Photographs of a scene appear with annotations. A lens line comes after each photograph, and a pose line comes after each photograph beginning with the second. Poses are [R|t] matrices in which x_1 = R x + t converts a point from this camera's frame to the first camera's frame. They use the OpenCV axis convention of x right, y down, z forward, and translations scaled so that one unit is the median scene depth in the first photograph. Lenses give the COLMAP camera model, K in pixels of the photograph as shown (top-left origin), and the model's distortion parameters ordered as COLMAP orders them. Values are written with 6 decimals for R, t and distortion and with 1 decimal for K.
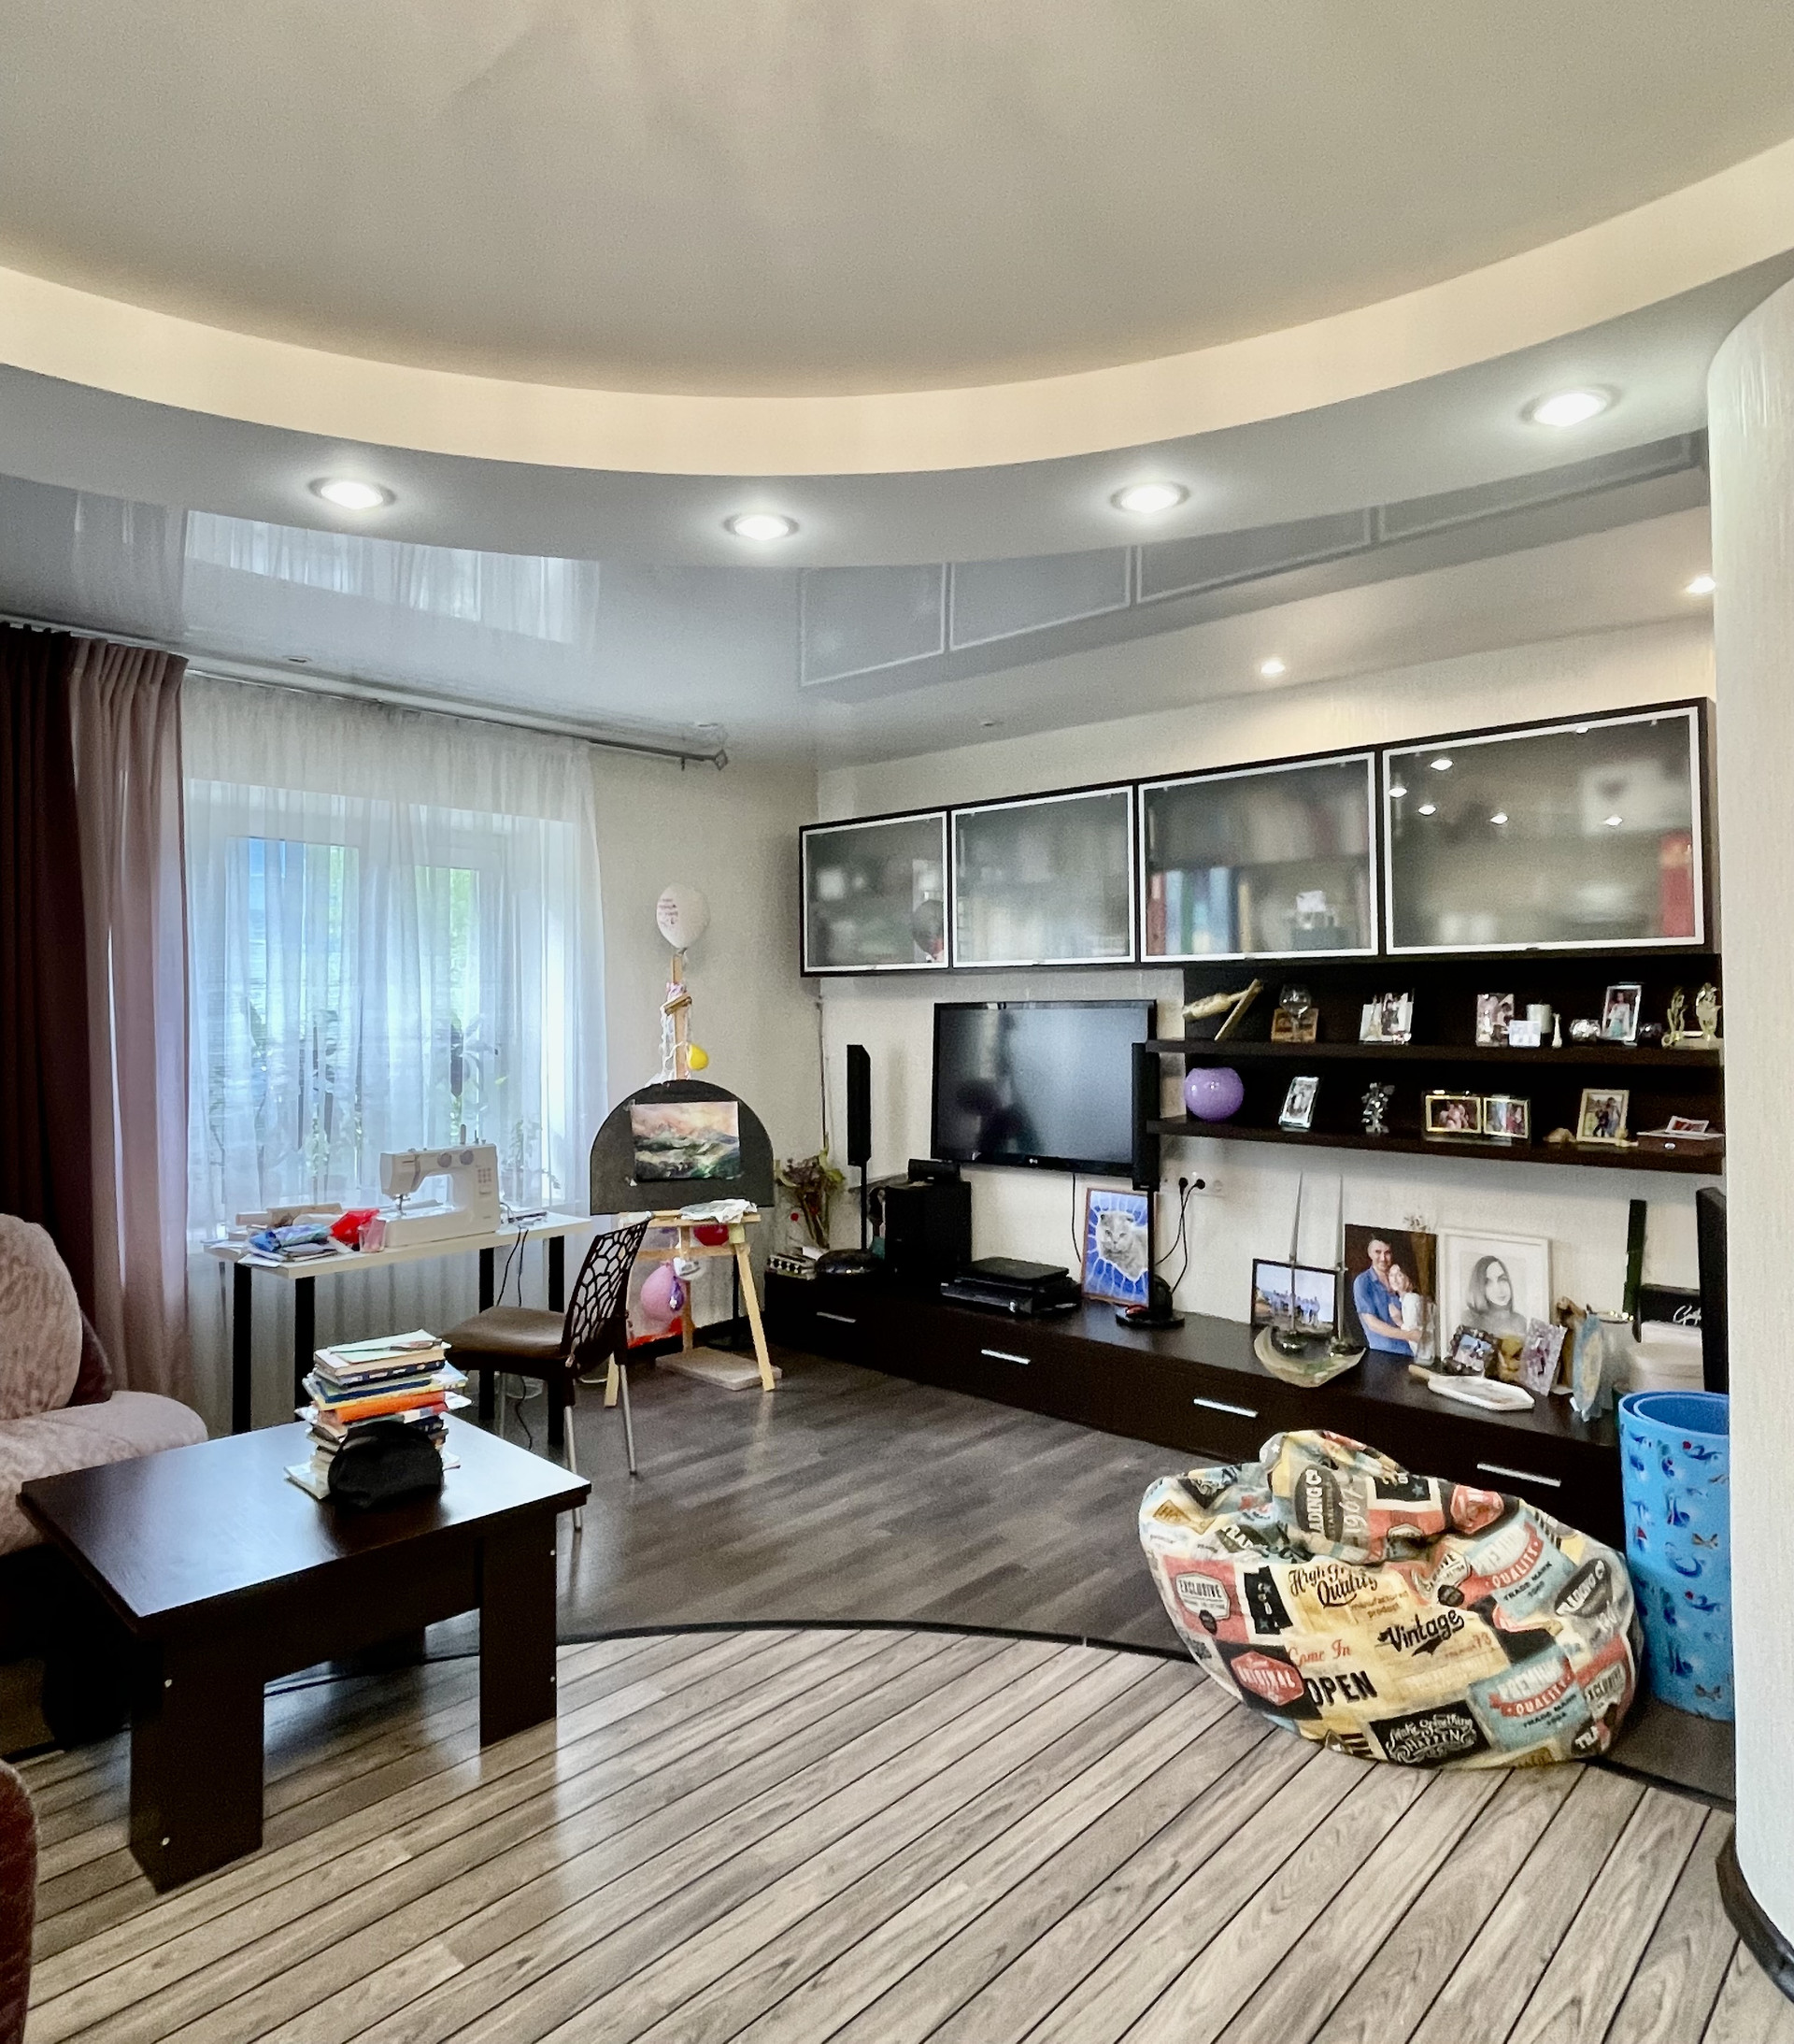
lens RADIAL K [[1273.4, 0, 896.7], [0, 1273.4, 961.7], [0, 0, 1]] dist [-0.006495, -0.004659]
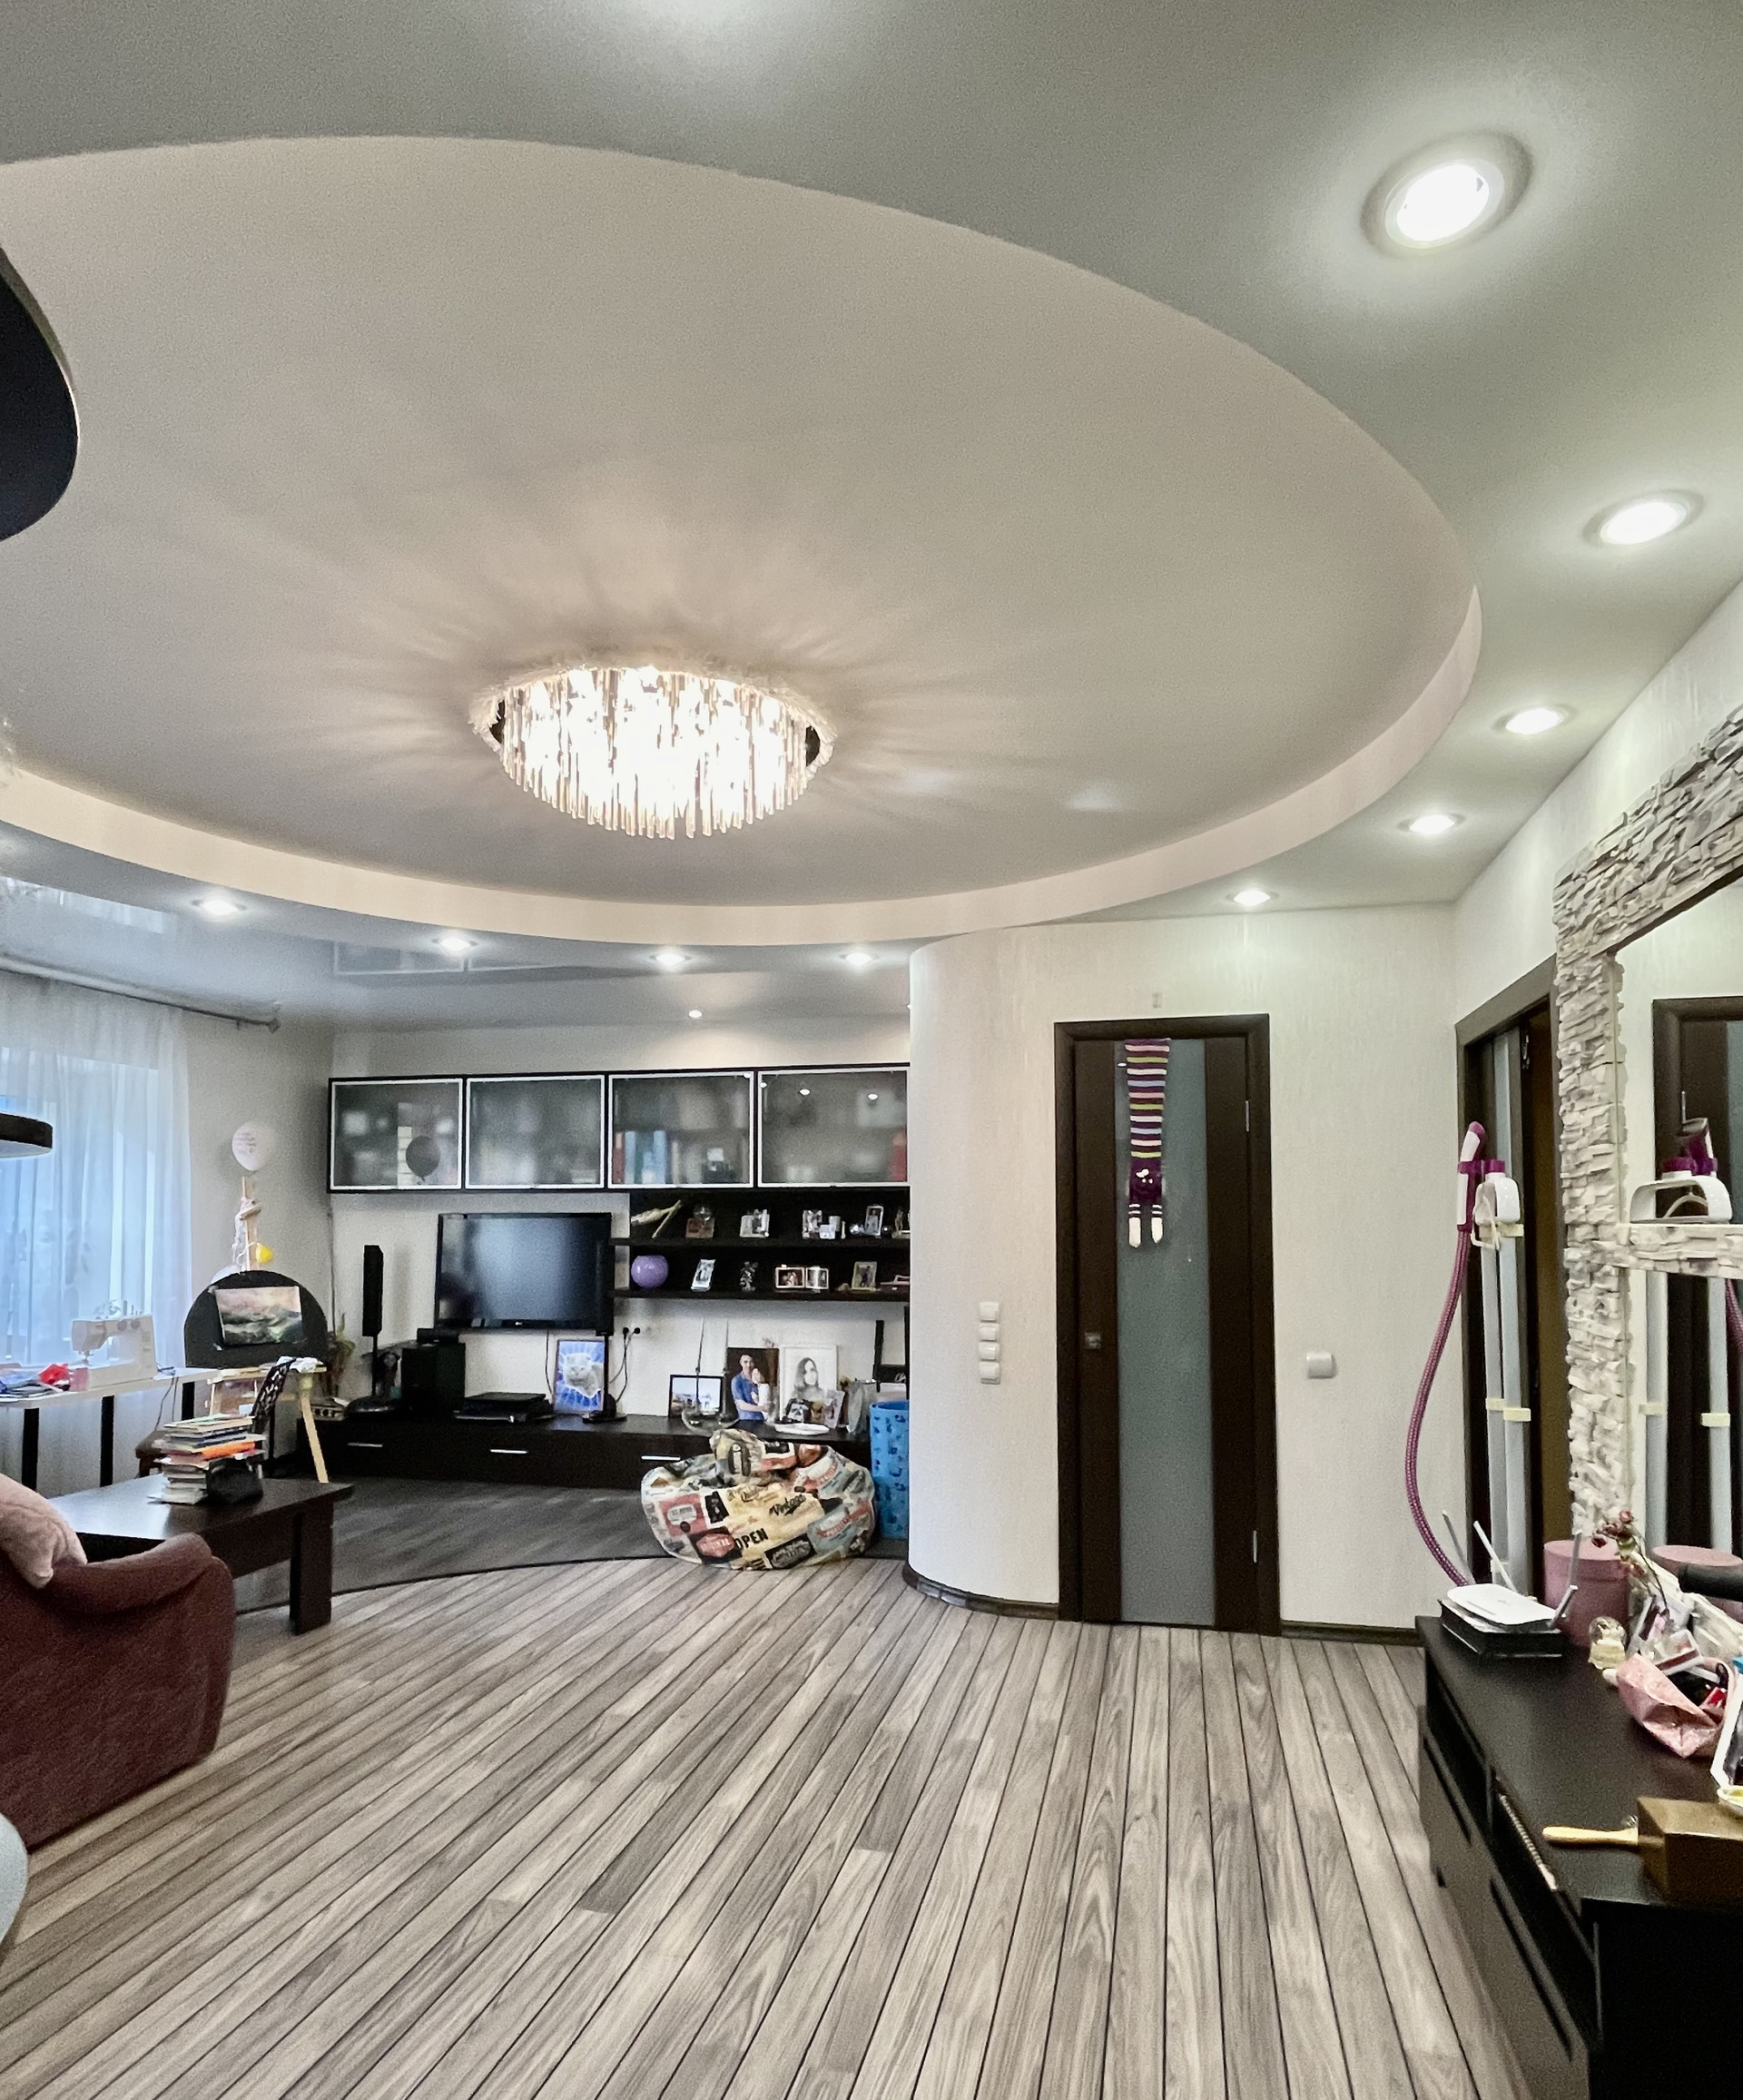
lens RADIAL K [[1252.0, 0, 904.7], [0, 1252.0, 1151.7], [0, 0, 1]] dist [0.000967, 0.000031]
pose [[0.856543, 0.032381, 0.515059, -0.332464], [-0.020416, 0.999374, -0.028877, -0.008675], [-0.515672, 0.014220, 0.856668, -0.584157]]
